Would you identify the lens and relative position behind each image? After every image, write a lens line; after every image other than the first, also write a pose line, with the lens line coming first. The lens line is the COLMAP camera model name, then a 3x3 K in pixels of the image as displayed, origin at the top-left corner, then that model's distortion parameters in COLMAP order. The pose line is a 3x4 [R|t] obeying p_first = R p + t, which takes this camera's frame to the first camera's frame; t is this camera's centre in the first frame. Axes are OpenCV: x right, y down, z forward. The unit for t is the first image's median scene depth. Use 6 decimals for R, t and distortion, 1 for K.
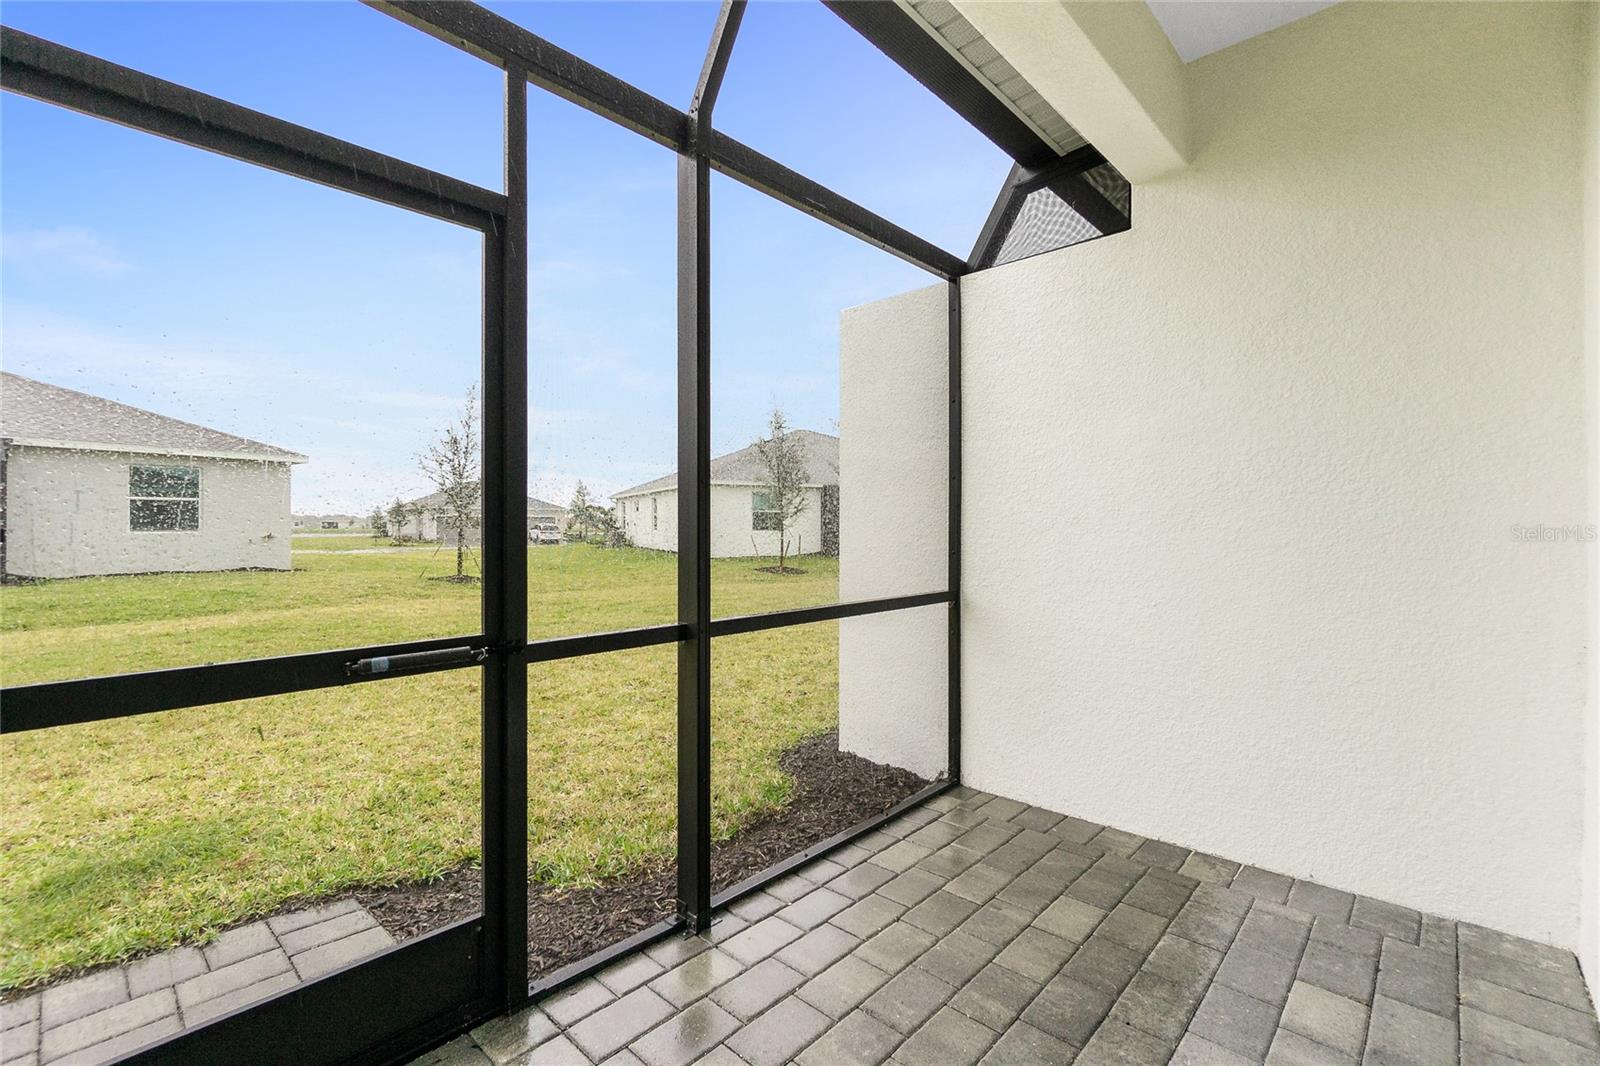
lens RADIAL K [[685.0, 0, 794.0], [0, 685.0, 524.8], [0, 0, 1]] dist [-0.014102, 0.005544]
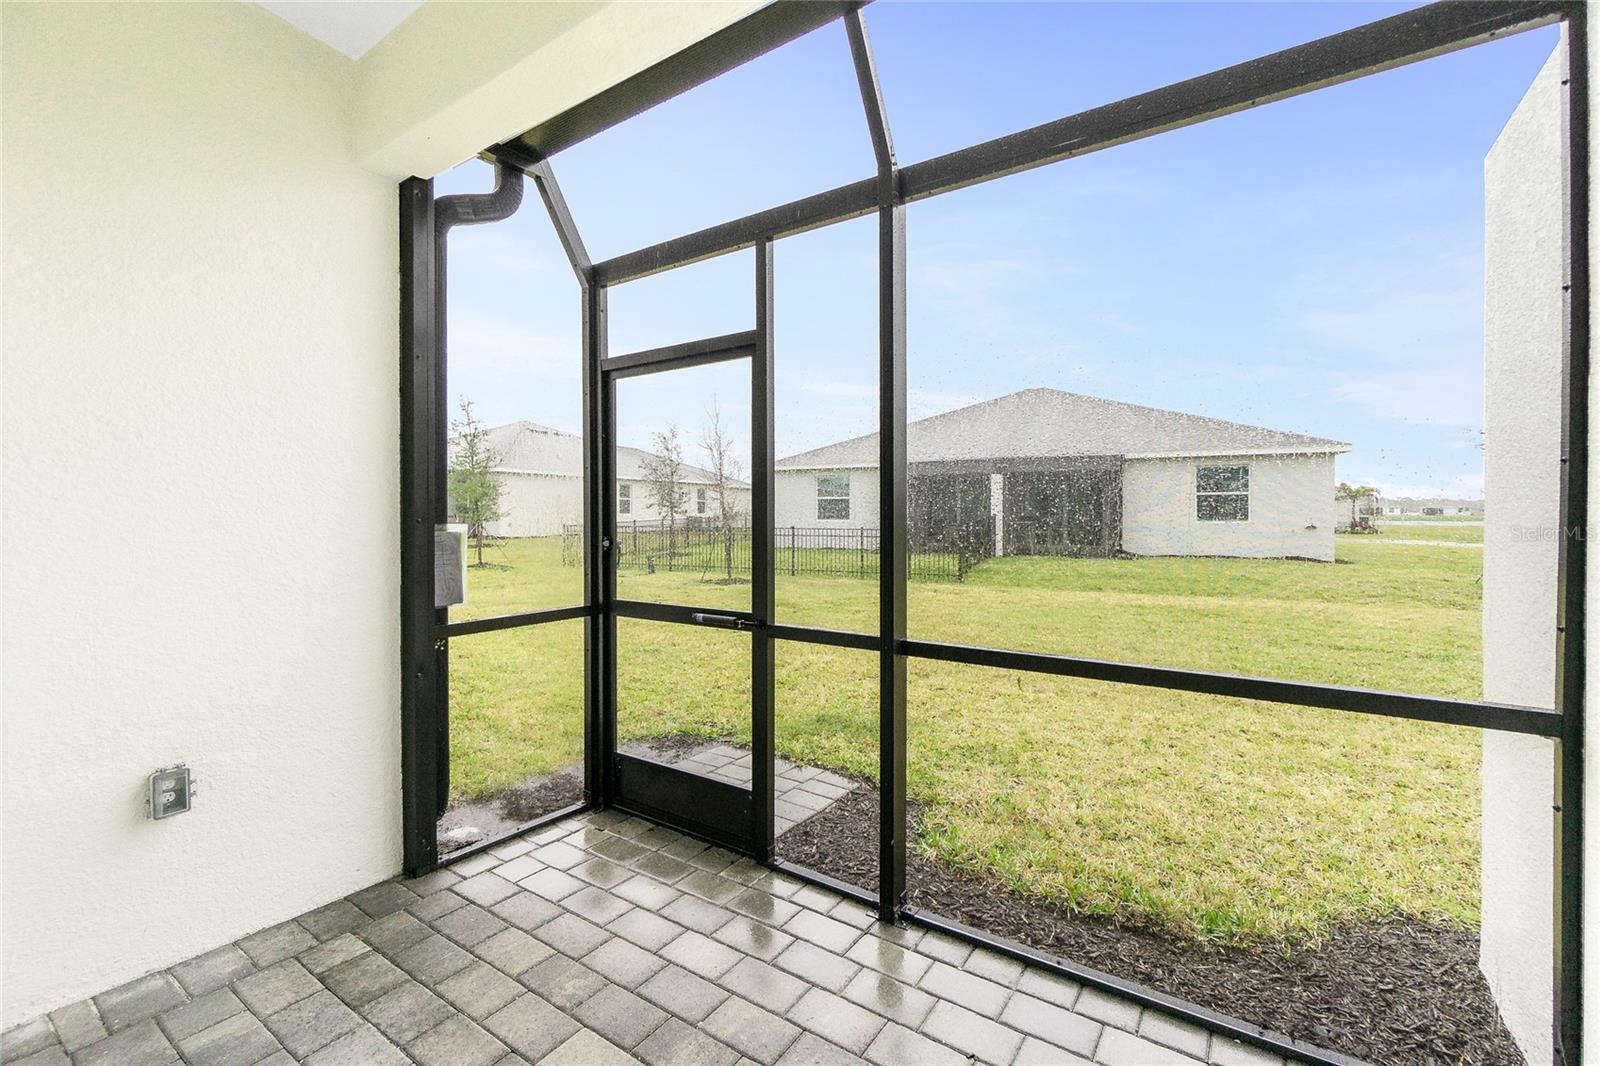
lens RADIAL K [[685.0, 0, 794.0], [0, 685.0, 524.8], [0, 0, 1]] dist [-0.014102, 0.005544]
pose [[0.161293, 0.016666, -0.986766, 0.872330], [0.003246, 0.999843, 0.017418, -0.054149], [0.986901, -0.006012, 0.161213, 0.661405]]
